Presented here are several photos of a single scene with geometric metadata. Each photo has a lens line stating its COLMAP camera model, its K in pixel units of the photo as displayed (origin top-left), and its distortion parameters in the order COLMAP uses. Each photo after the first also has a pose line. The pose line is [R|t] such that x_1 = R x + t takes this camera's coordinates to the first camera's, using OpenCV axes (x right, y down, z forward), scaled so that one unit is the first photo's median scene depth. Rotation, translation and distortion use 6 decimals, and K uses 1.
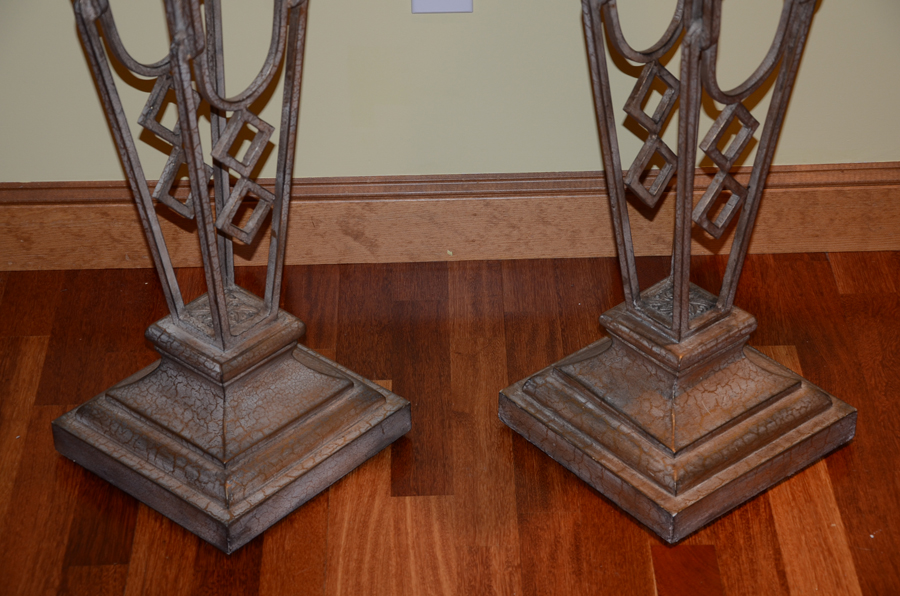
lens RADIAL K [[2149.4, 0, 446.6], [0, 2149.4, 299.5], [0, 0, 1]] dist [0.533409, 0.000000]
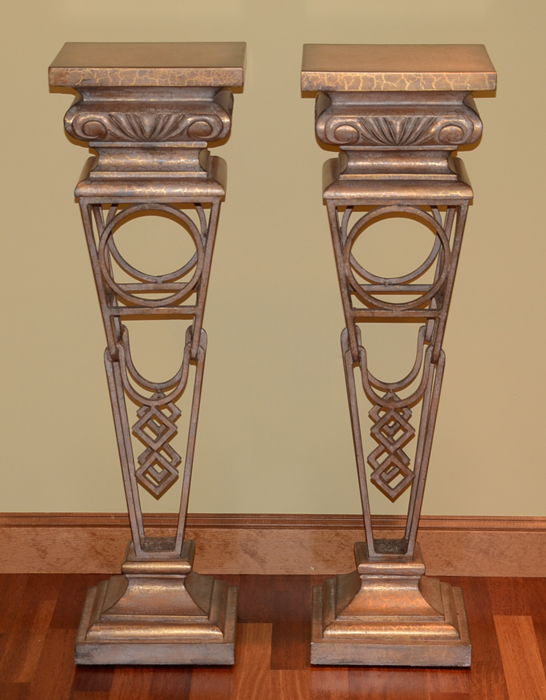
lens RADIAL K [[2264.6, 0, 269.7], [0, 2264.6, 350.0], [0, 0, 1]] dist [0.218324, 0.000000]
pose [[0.999128, 0.026976, -0.031858, 0.021273], [-0.036079, 0.941892, -0.333973, 0.432050], [0.020998, 0.334831, 0.942044, -0.667793]]
